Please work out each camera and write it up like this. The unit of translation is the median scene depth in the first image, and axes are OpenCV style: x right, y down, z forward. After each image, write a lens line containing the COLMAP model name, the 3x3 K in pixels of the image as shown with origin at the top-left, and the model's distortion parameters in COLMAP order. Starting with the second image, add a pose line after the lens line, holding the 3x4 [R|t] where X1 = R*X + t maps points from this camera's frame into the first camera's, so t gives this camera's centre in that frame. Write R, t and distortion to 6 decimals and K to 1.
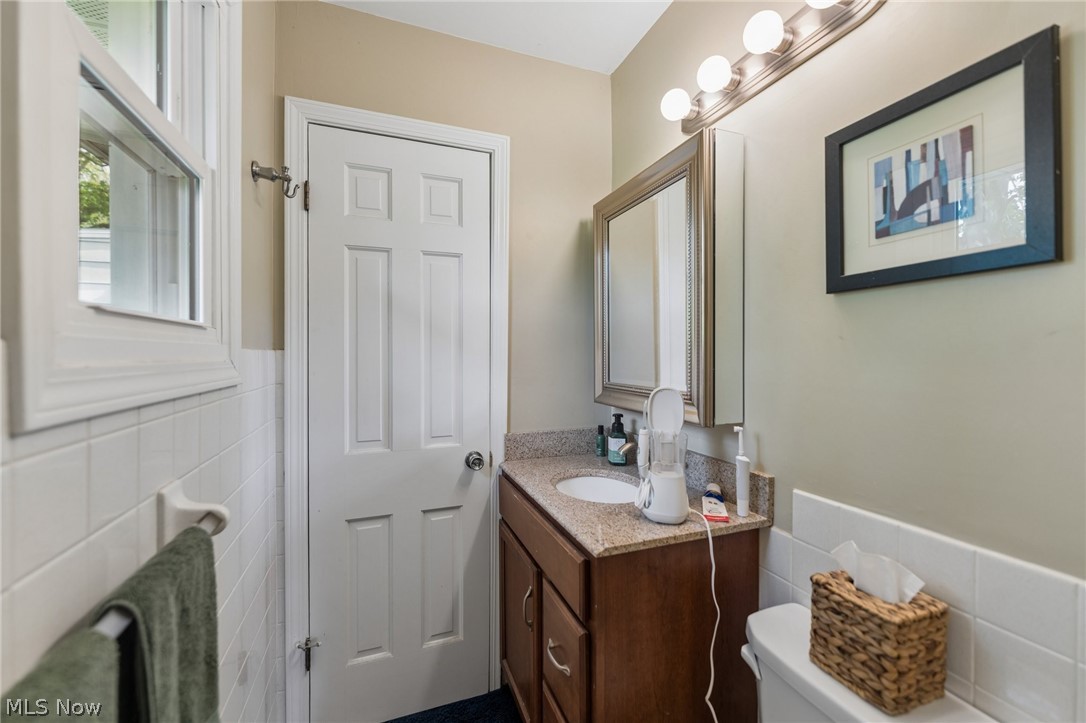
lens RADIAL K [[443.5, 0, 543.6], [0, 443.5, 354.4], [0, 0, 1]] dist [0.000856, -0.000027]
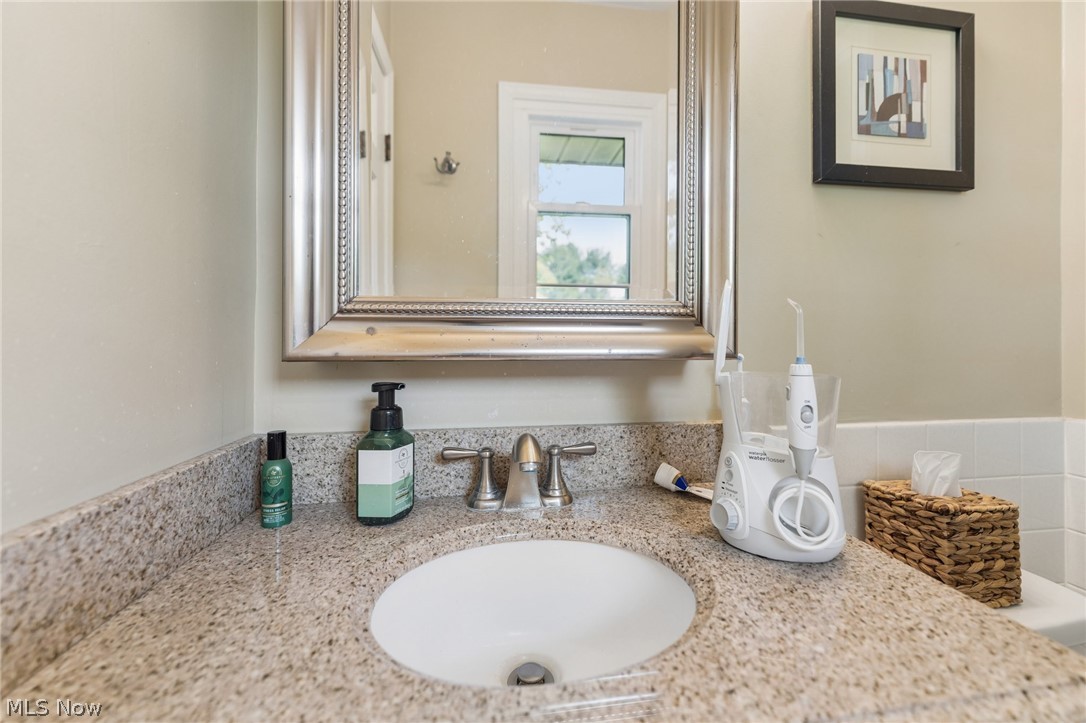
lens RADIAL K [[443.5, 0, 541.7], [0, 443.5, 351.8], [0, 0, 1]] dist [0.000856, -0.000027]
pose [[0.194698, -0.004161, 0.980854, -0.348979], [0.007949, 0.999965, 0.002664, 0.217289], [-0.980831, 0.007278, 0.194724, 1.606730]]
